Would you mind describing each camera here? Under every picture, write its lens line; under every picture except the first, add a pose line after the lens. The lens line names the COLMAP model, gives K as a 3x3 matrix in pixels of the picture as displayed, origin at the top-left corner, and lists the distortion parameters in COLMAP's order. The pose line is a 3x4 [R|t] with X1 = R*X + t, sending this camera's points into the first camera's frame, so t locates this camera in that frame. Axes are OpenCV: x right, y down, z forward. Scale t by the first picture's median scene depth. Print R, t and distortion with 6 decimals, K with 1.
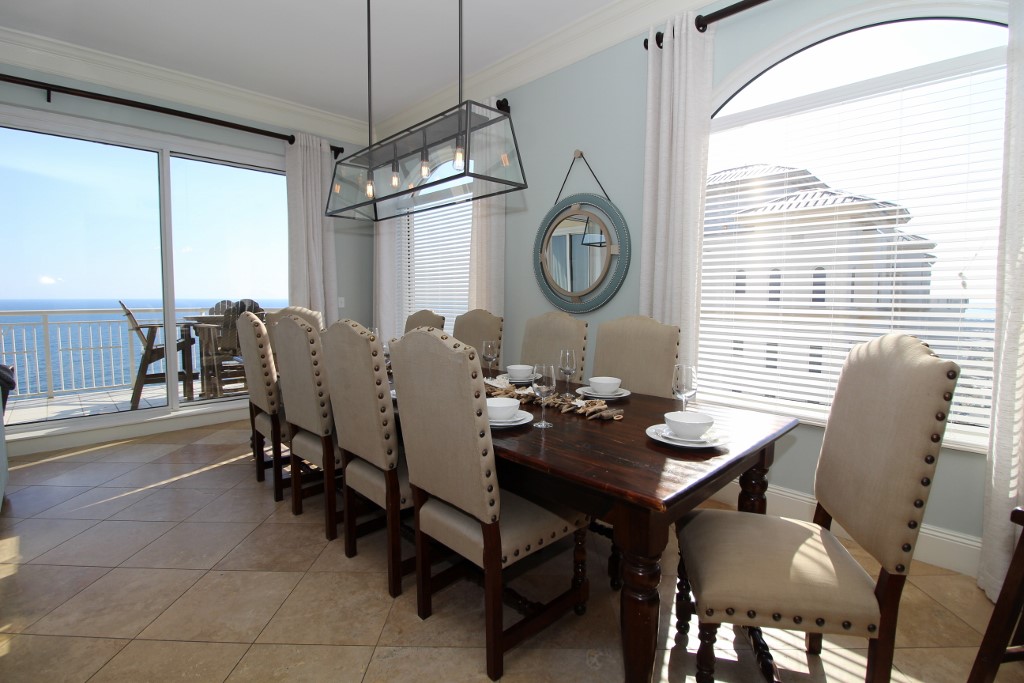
lens RADIAL K [[473.6, 0, 508.7], [0, 473.6, 336.6], [0, 0, 1]] dist [-0.004020, -0.000725]
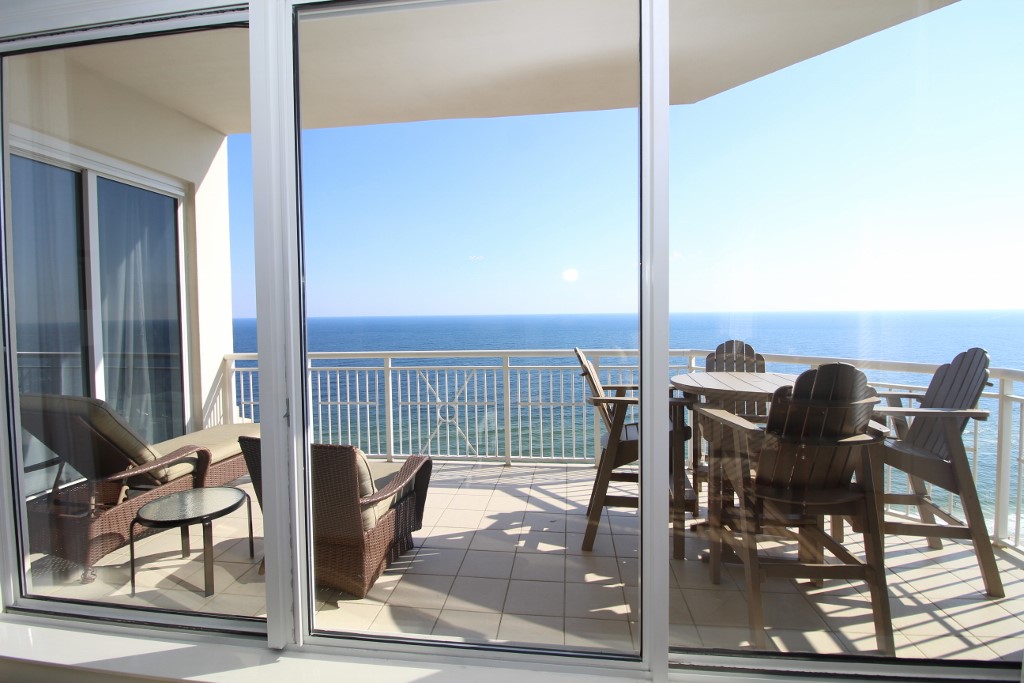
lens RADIAL K [[473.6, 0, 508.3], [0, 473.6, 339.6], [0, 0, 1]] dist [-0.004020, -0.000725]
pose [[0.624260, 0.012800, -0.781111, -0.423259], [-0.048063, 0.998601, -0.022048, -0.068267], [0.779736, 0.051306, 0.624002, 0.571000]]
